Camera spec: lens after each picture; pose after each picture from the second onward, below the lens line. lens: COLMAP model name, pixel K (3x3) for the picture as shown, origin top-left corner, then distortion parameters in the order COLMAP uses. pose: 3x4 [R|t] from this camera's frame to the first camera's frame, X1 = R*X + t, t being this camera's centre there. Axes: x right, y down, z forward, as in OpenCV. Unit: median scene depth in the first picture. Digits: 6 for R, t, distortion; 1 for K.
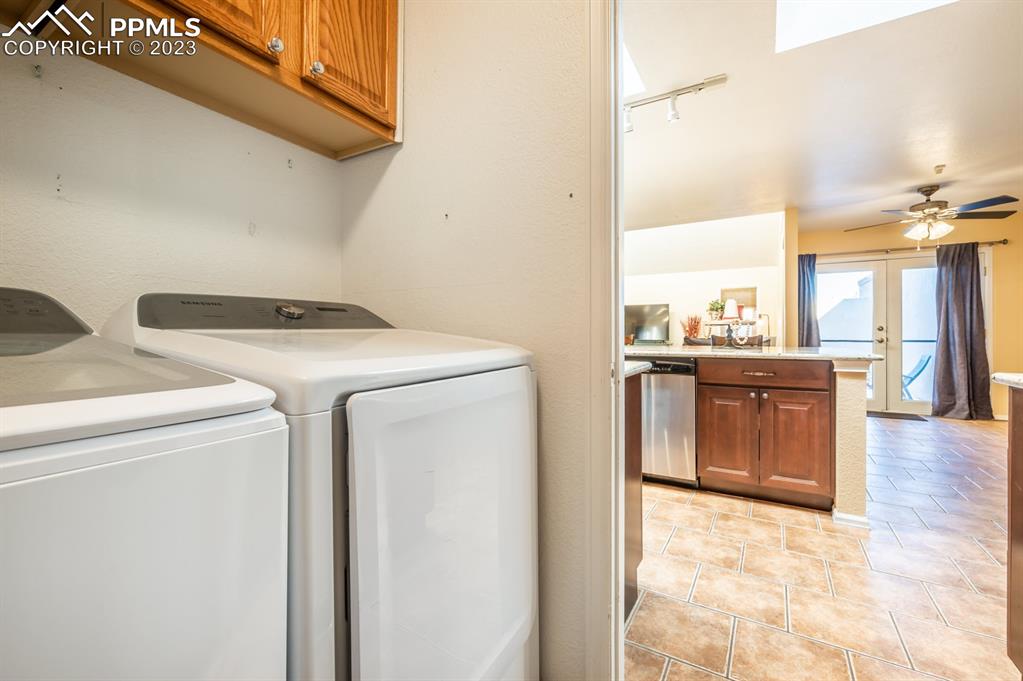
lens RADIAL K [[438.3, 0, 512.1], [0, 438.3, 329.5], [0, 0, 1]] dist [0.000757, 0.000362]
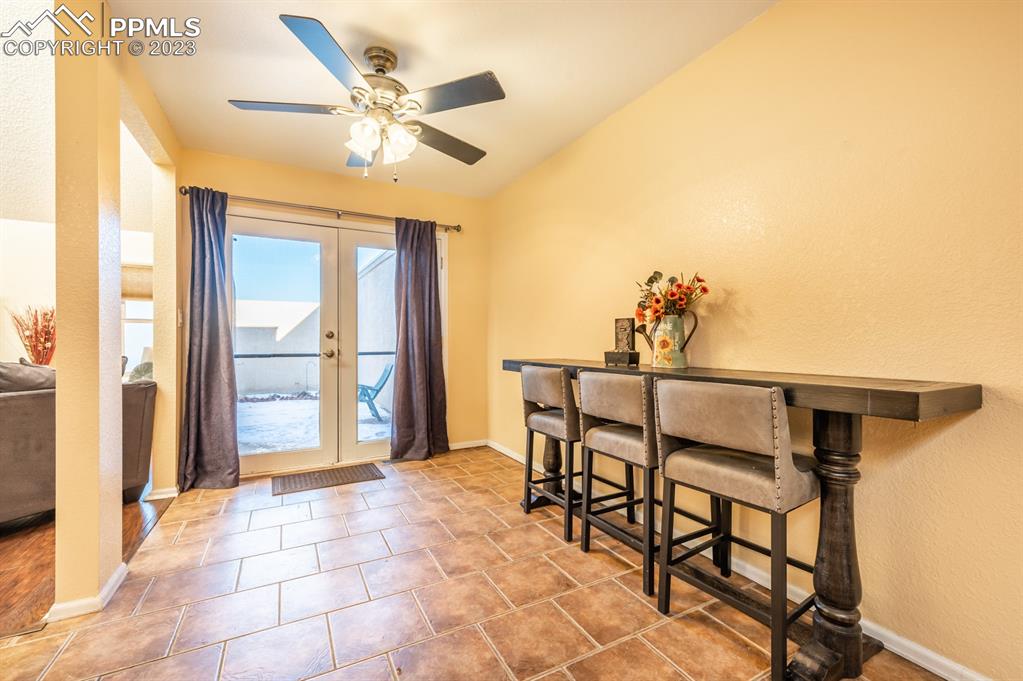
lens RADIAL K [[429.1, 0, 511.5], [0, 429.1, 340.5], [0, 0, 1]] dist [-0.000523, -0.000139]
pose [[0.517371, -0.000083, 0.855761, 0.482138], [-0.000696, 1.000000, 0.000518, 0.005528], [-0.855761, -0.000863, 0.517370, 0.492330]]
